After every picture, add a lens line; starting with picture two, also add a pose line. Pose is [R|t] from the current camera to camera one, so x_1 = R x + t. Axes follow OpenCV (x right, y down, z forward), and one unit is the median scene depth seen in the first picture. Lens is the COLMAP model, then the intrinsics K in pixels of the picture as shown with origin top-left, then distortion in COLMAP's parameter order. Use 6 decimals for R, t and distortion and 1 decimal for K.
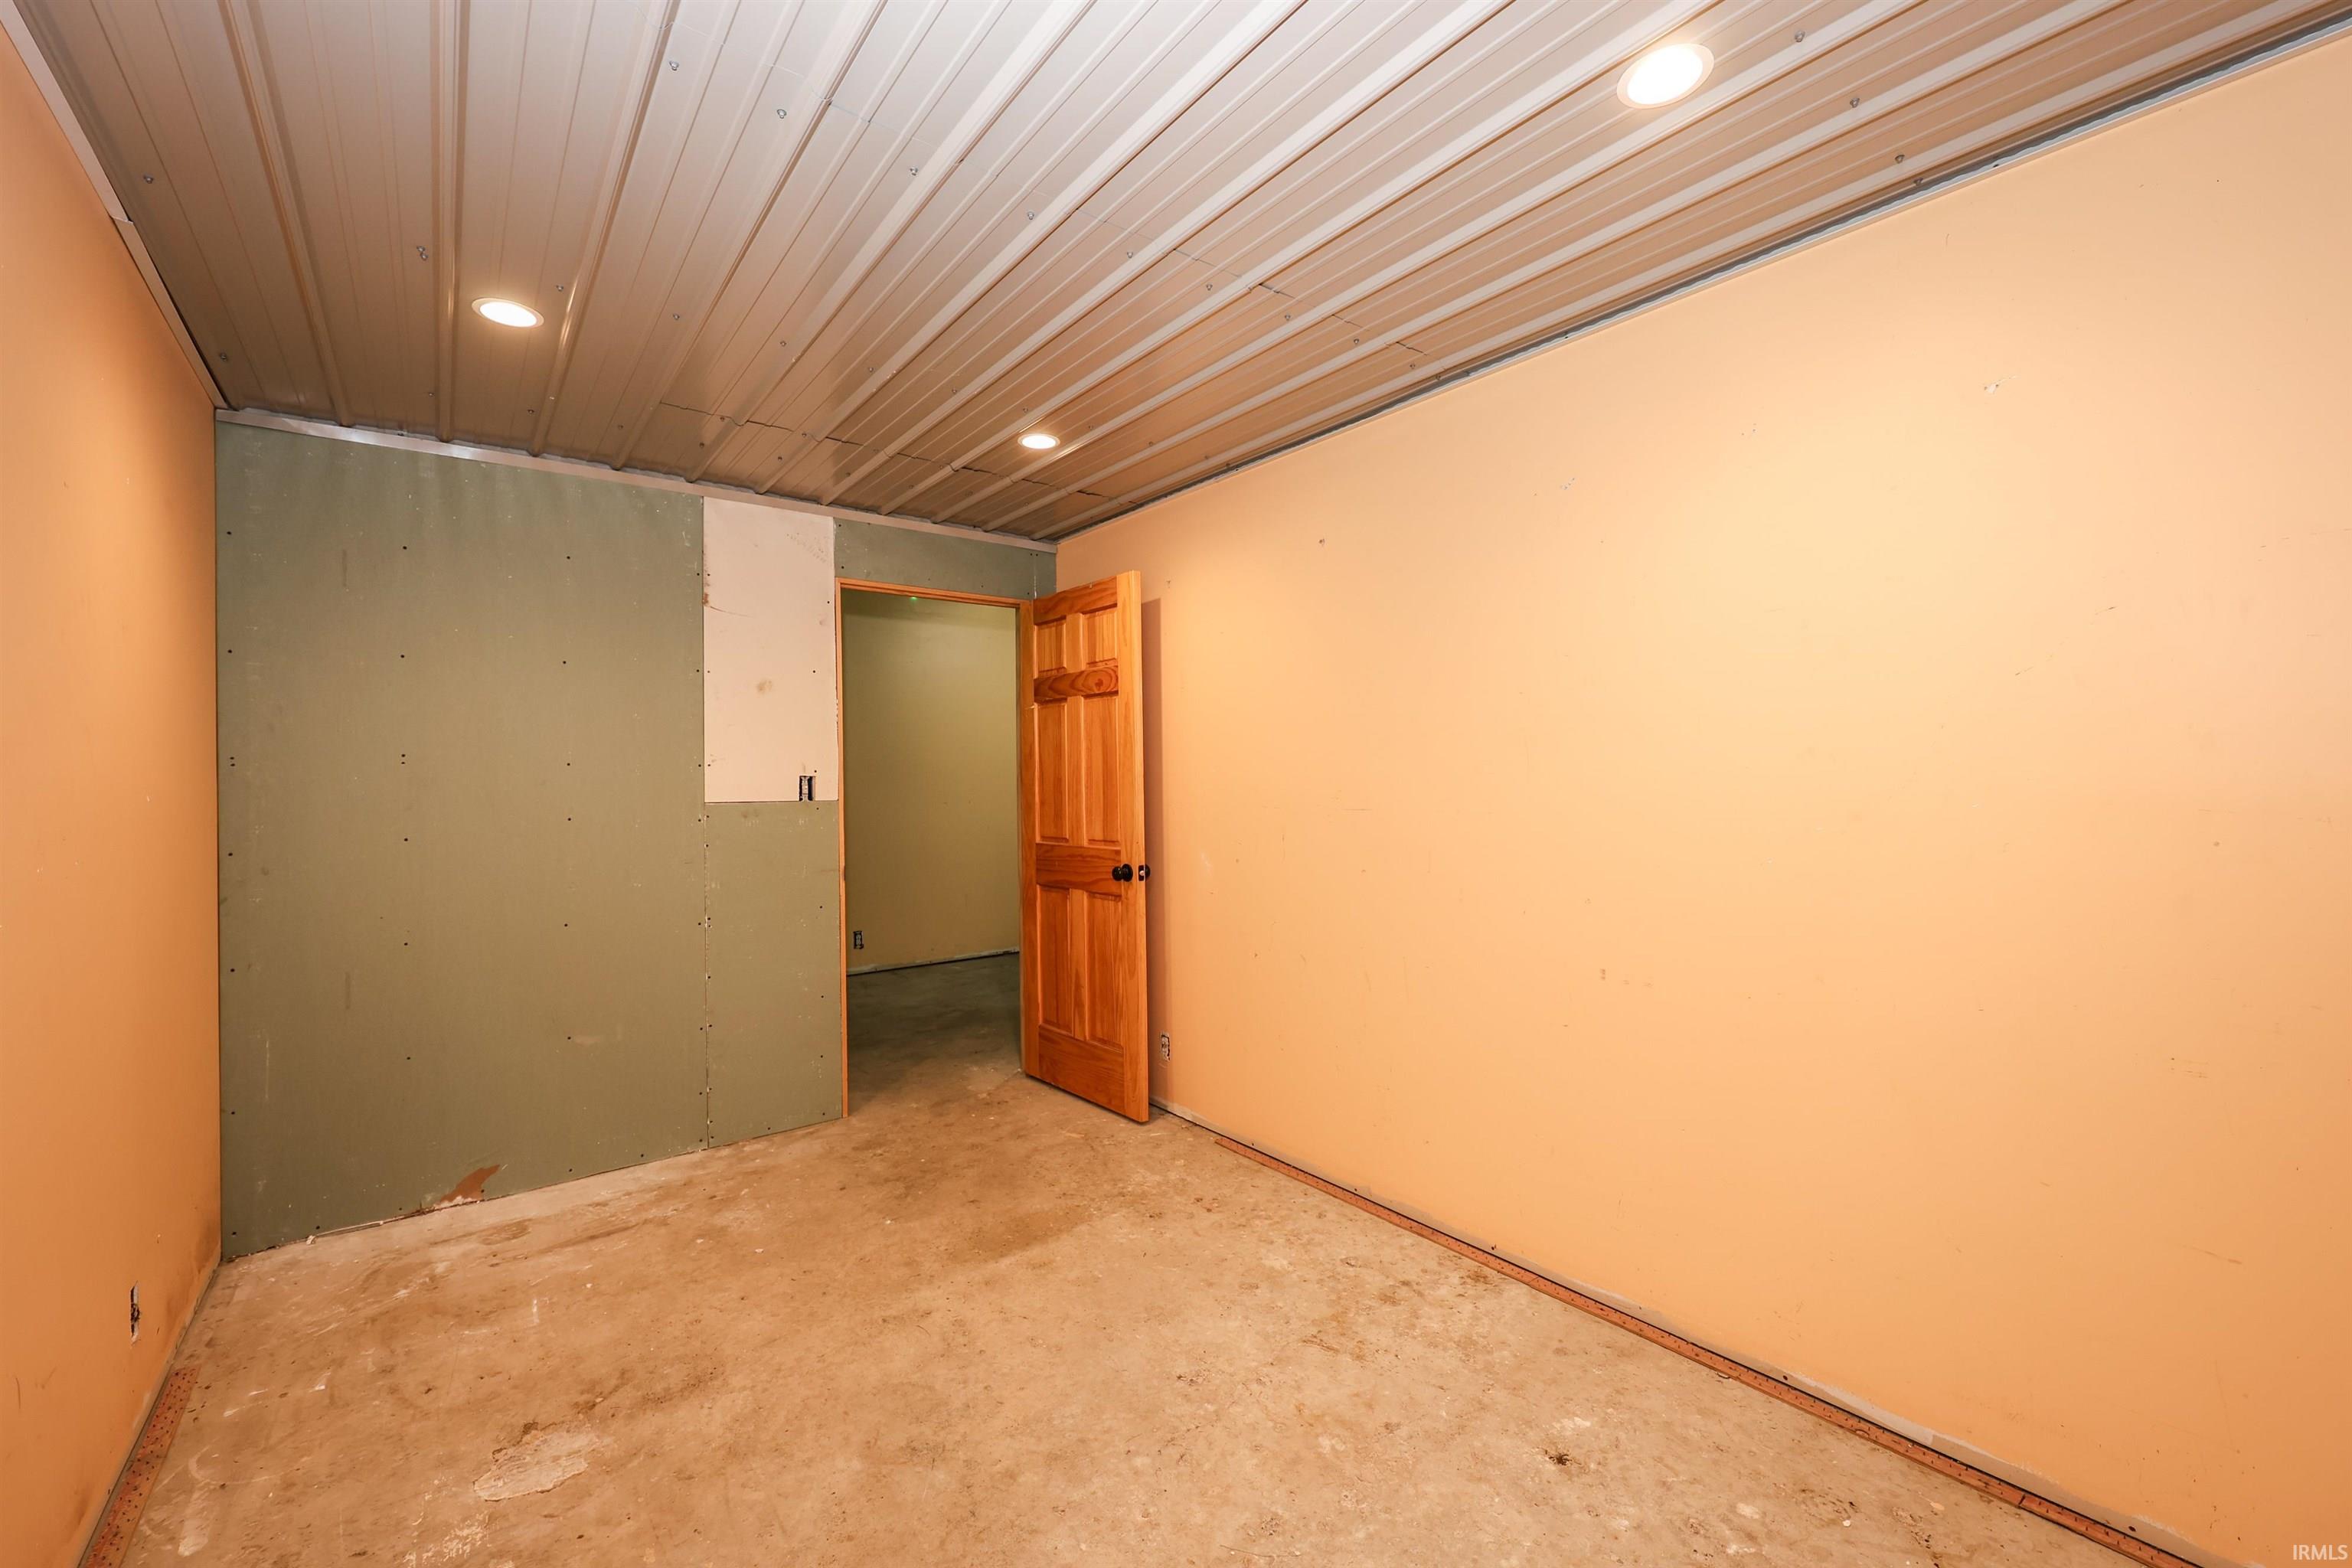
lens RADIAL K [[949.6, 0, 1175.9], [0, 949.6, 784.6], [0, 0, 1]] dist [0.002039, 0.001225]
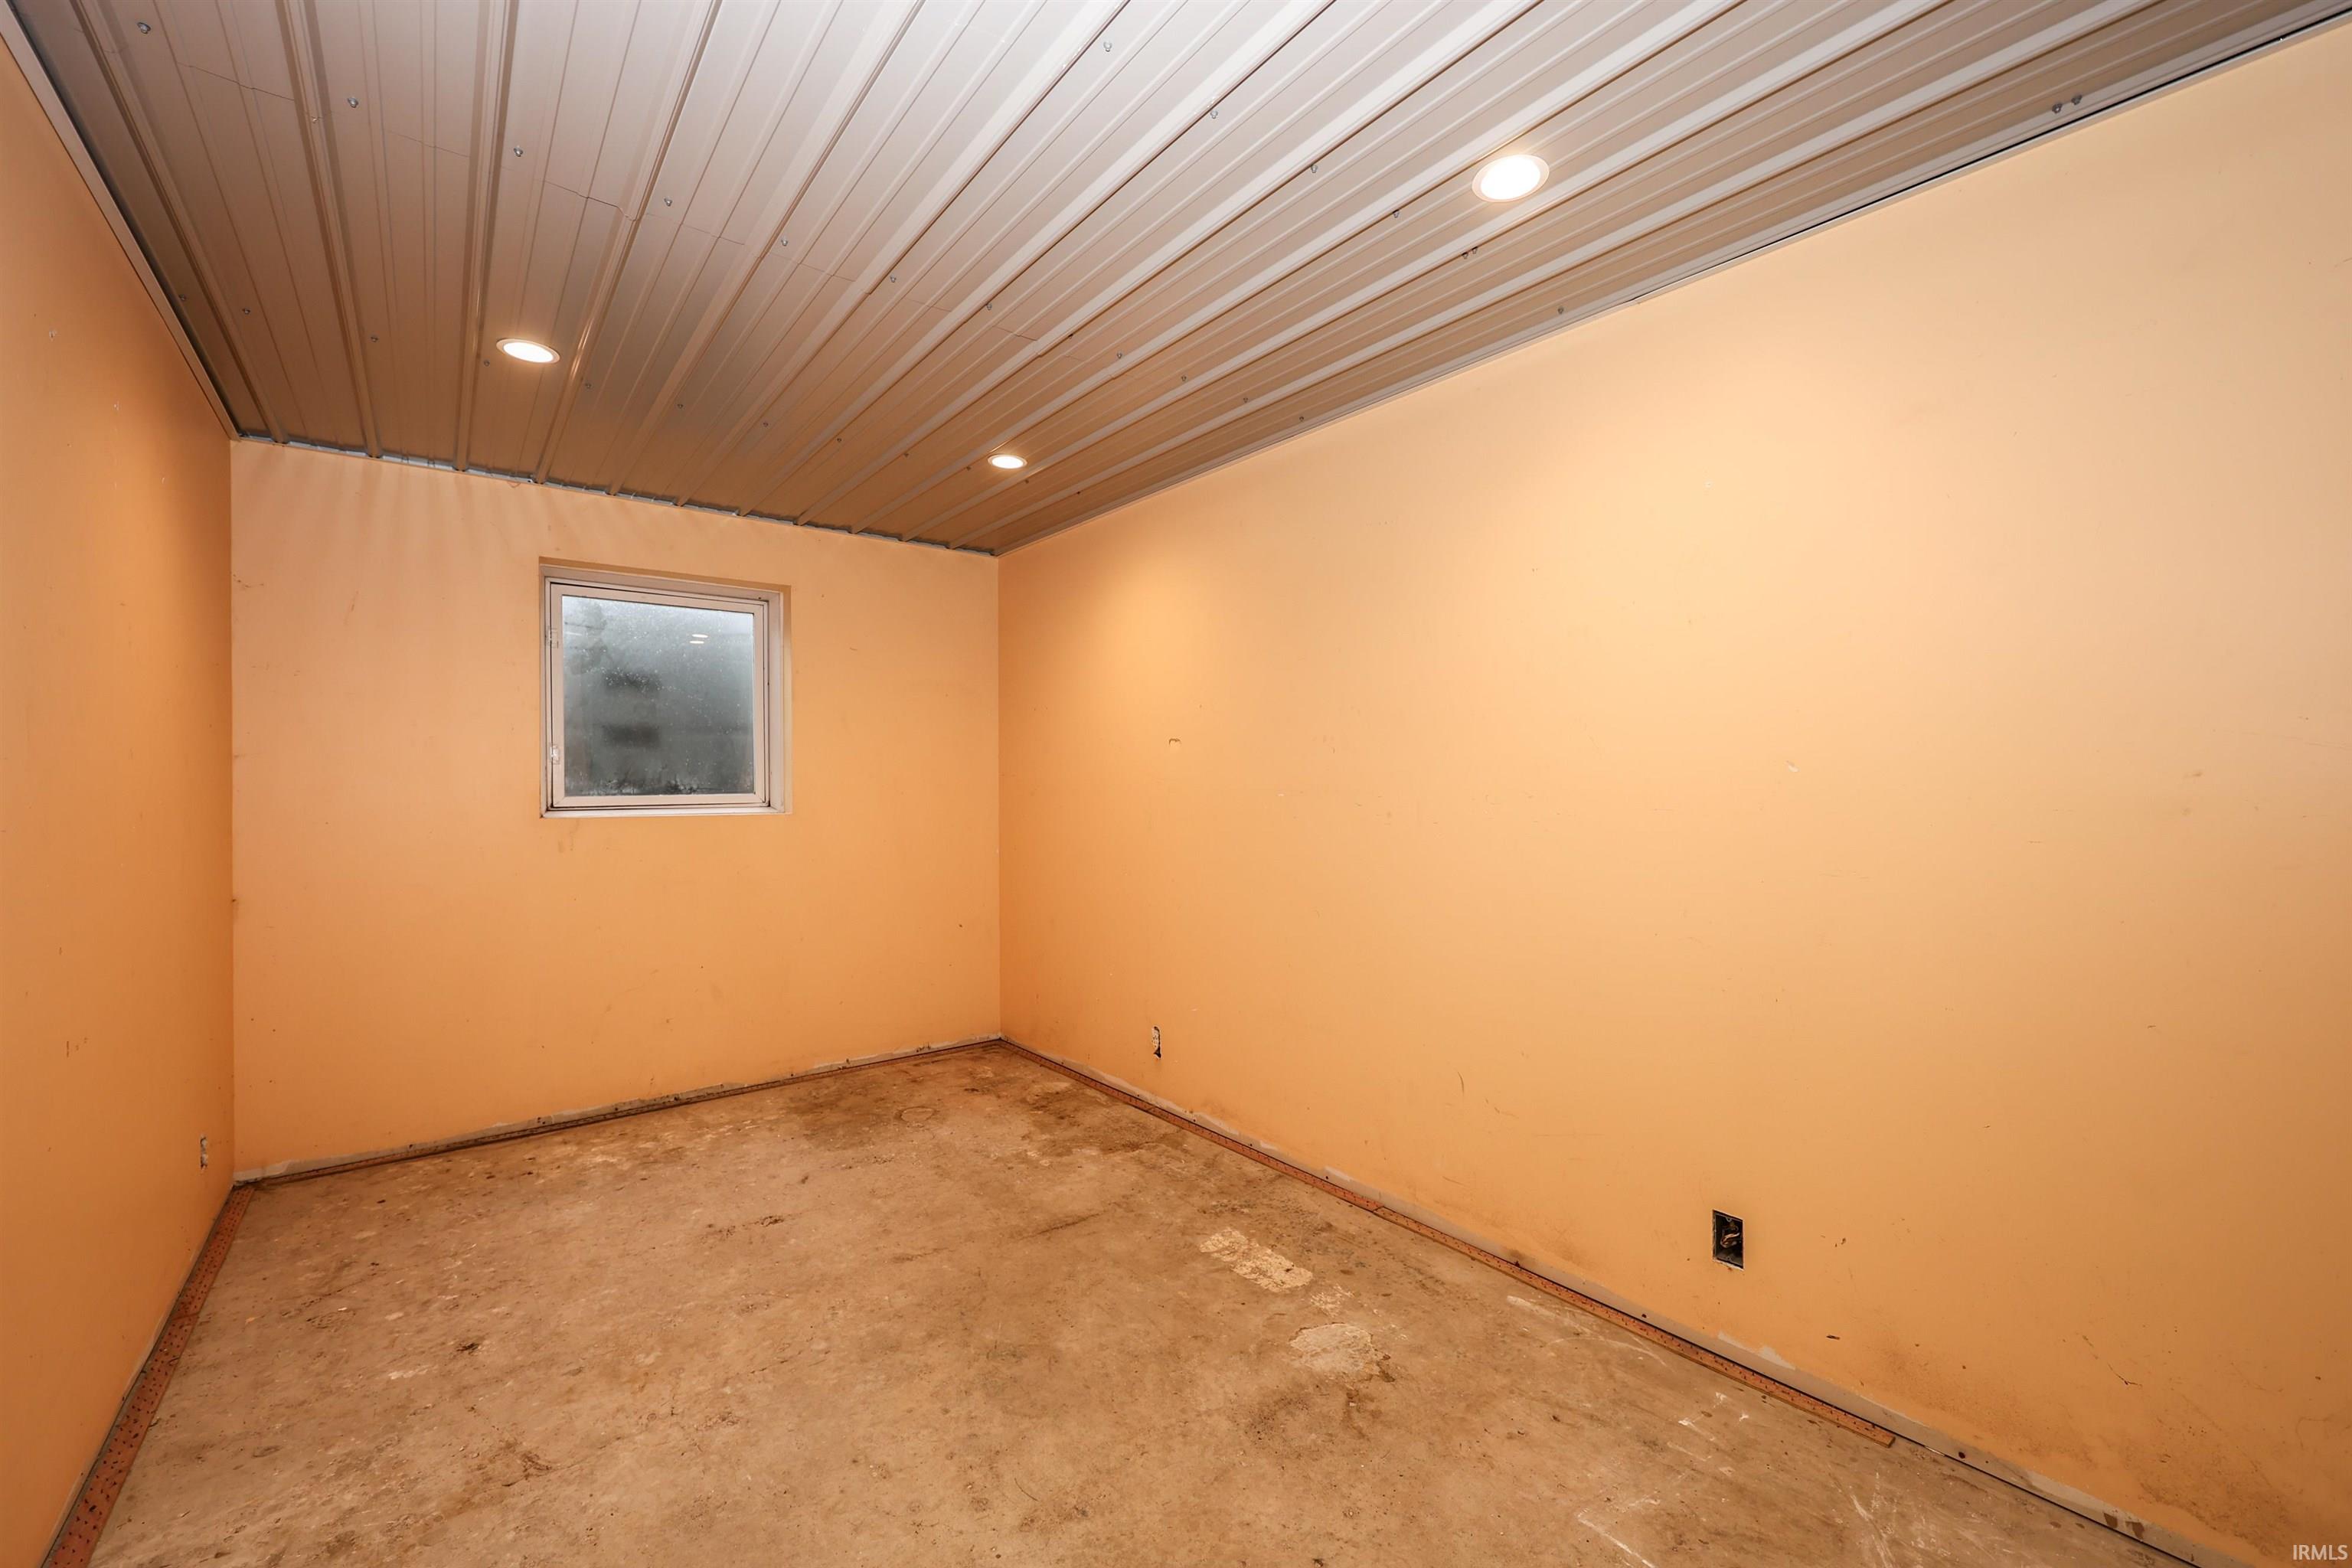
lens RADIAL K [[949.6, 0, 1174.7], [0, 949.6, 785.9], [0, 0, 1]] dist [0.002039, 0.001225]
pose [[-0.999780, 0.020762, -0.003025, -0.456720], [0.020744, 0.999767, 0.006028, 0.015536], [0.003149, 0.005963, -0.999977, 2.036741]]
